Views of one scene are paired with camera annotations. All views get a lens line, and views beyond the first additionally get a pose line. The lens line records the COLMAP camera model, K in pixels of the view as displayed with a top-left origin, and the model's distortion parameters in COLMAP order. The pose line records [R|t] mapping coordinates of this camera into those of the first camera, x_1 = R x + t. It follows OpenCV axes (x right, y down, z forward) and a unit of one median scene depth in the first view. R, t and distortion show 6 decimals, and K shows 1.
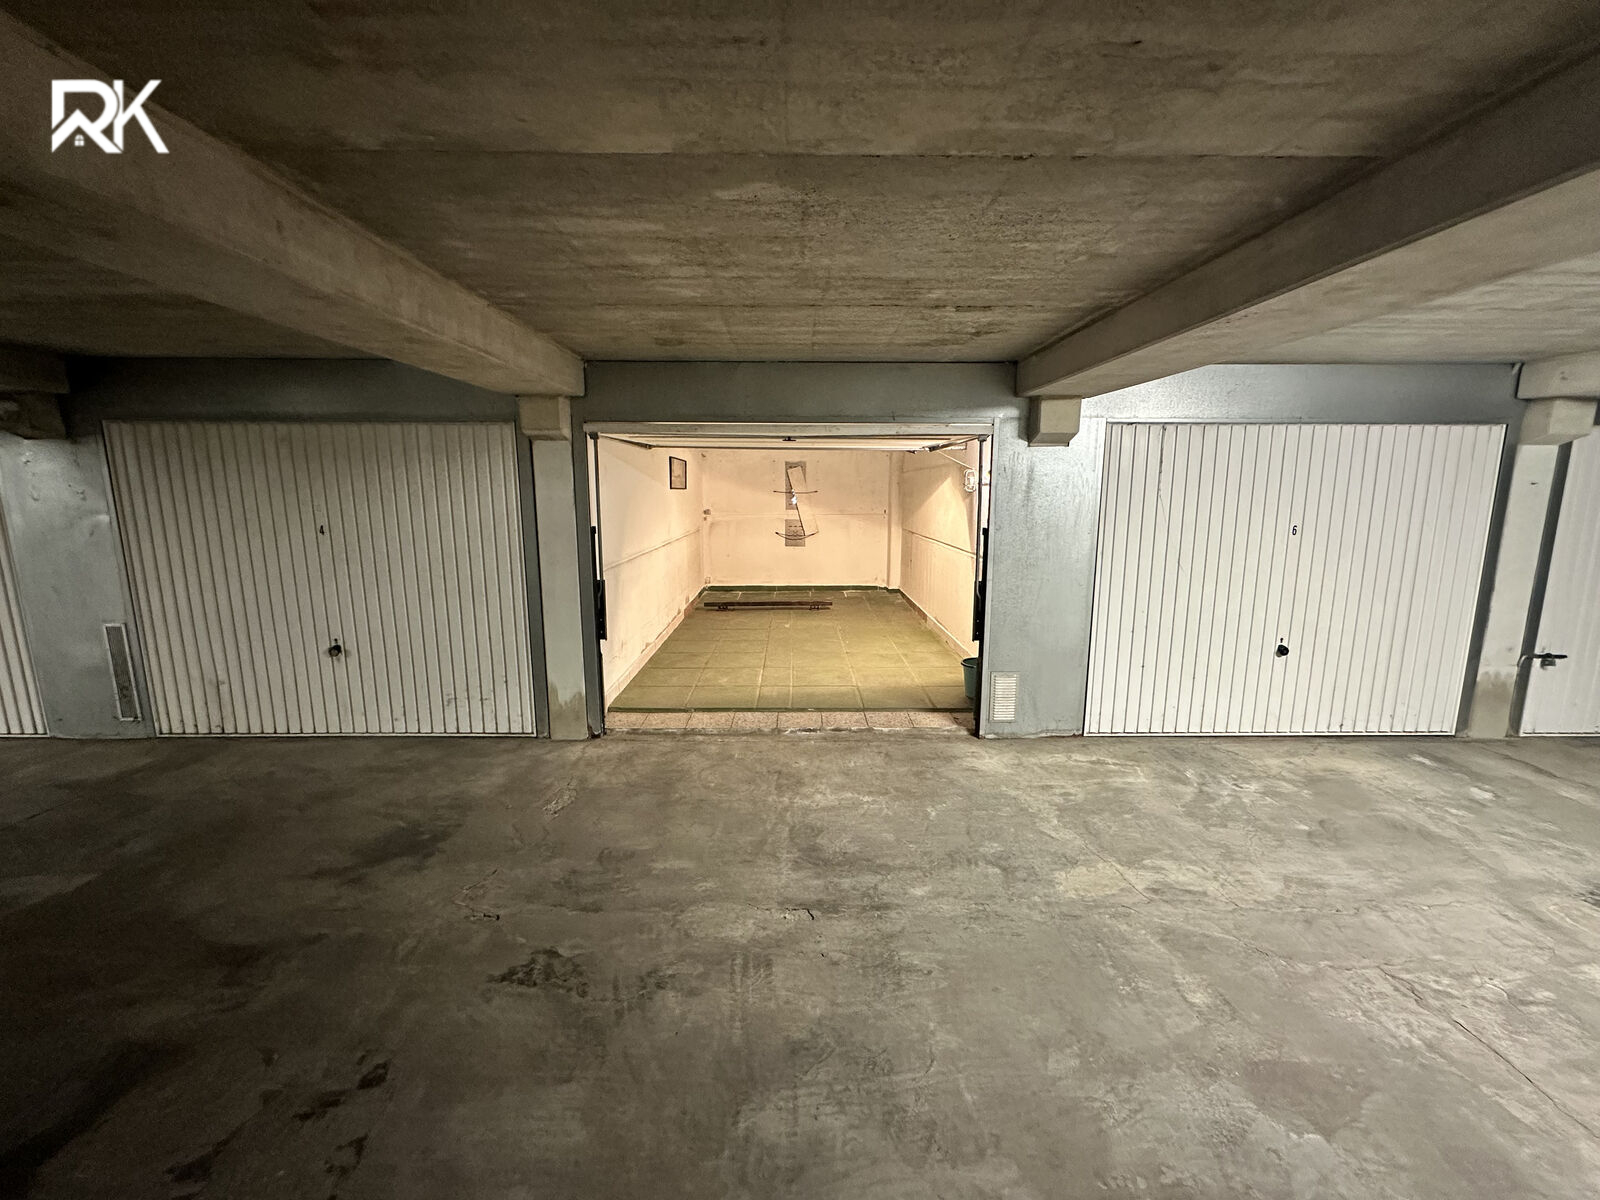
lens RADIAL K [[640.3, 0, 799.3], [0, 640.3, 595.3], [0, 0, 1]] dist [0.004396, 0.000516]
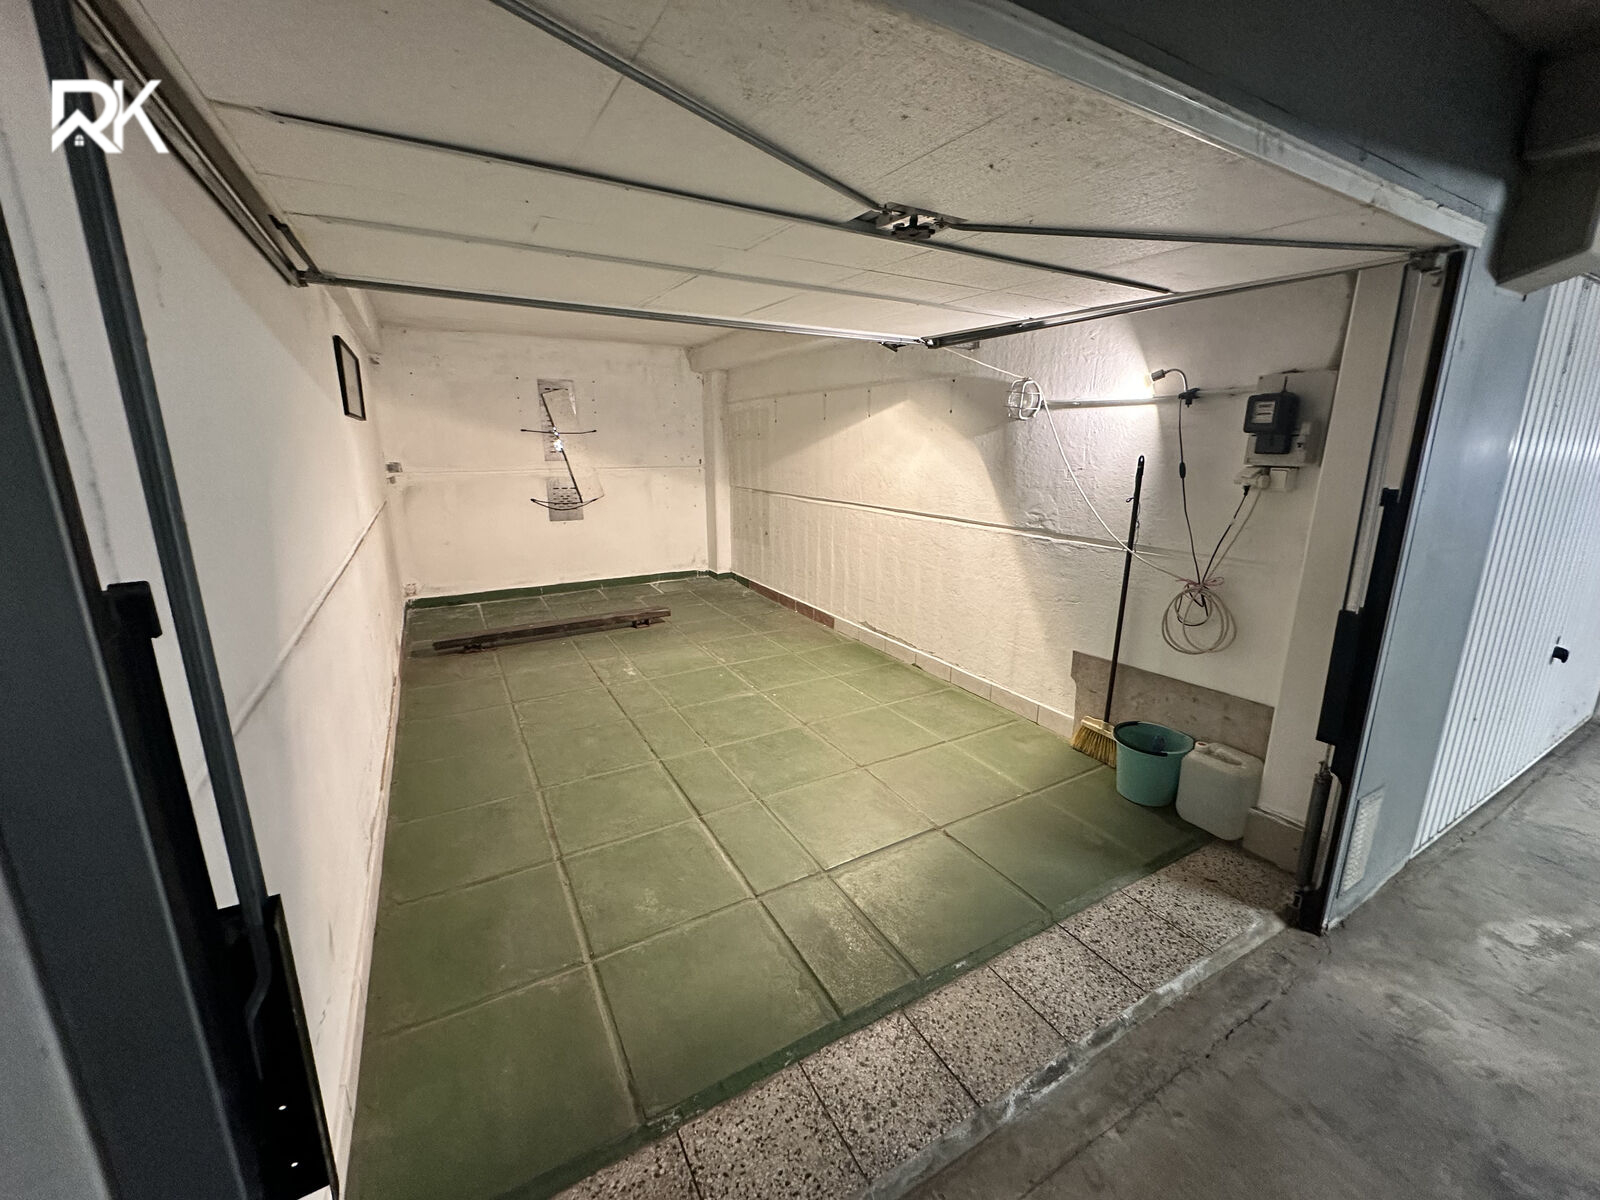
lens RADIAL K [[640.3, 0, 802.9], [0, 640.3, 596.2], [0, 0, 1]] dist [0.004396, 0.000516]
pose [[0.872822, -0.118925, 0.473327, -0.112772], [0.082128, 0.991816, 0.097751, -0.046910], [-0.481078, -0.046446, 0.875446, 0.350456]]
